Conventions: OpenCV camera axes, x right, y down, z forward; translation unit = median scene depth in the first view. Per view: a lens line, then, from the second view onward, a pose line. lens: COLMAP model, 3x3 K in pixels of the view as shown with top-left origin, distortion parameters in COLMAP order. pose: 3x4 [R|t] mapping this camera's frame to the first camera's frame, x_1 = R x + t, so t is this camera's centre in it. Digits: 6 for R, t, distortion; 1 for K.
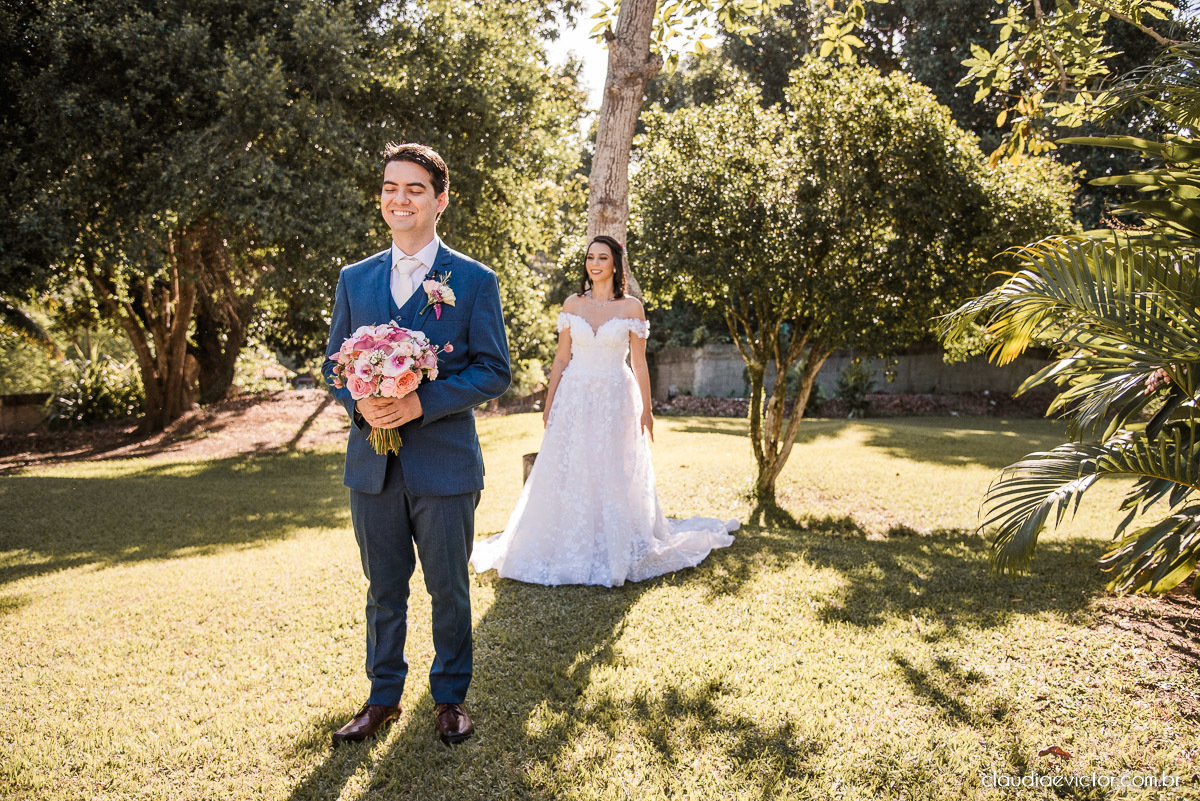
lens RADIAL K [[1036.5, 0, 598.1], [0, 1036.5, 402.5], [0, 0, 1]] dist [-0.011360, 0.069241]
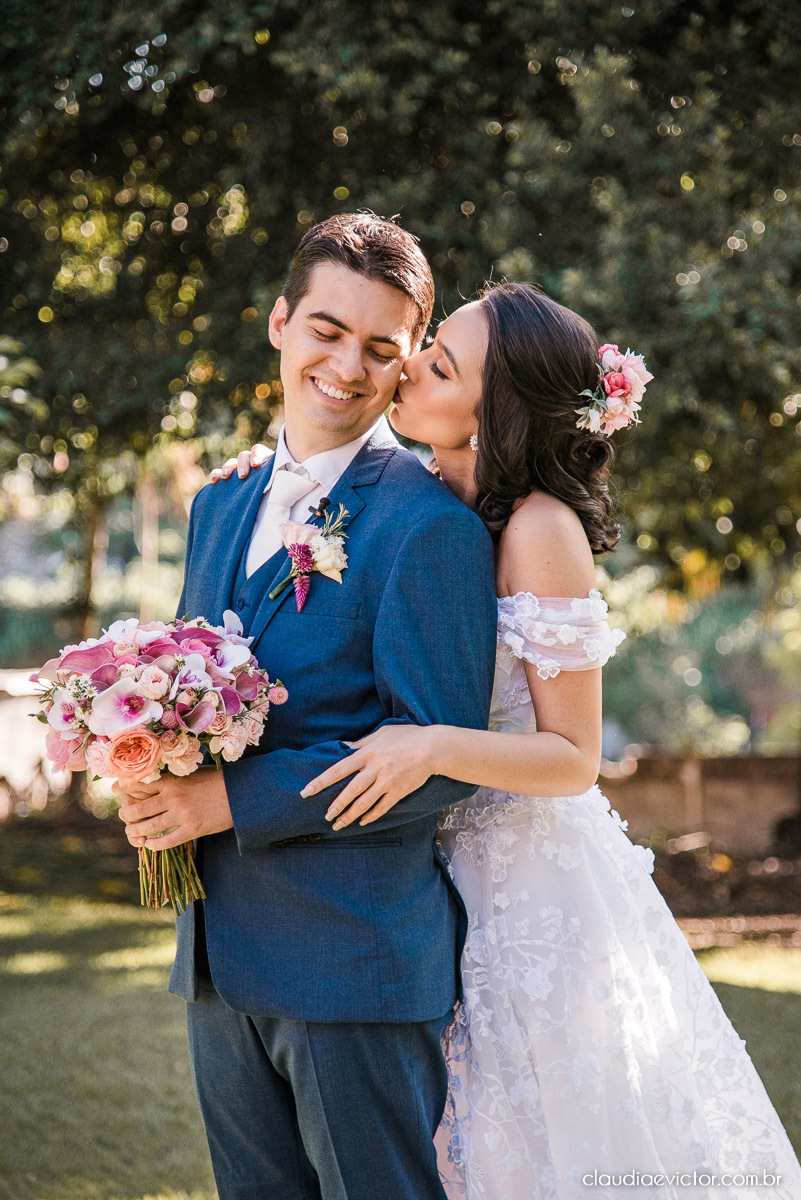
lens RADIAL K [[3368.3, 0, 363.1], [0, 3368.3, 635.3], [0, 0, 1]] dist [1.312070, 0.000000]
pose [[0.746154, 0.022867, -0.665381, 0.174607], [-0.054944, 0.998116, -0.027312, -0.006820], [0.663503, 0.056938, 0.746004, -0.012333]]
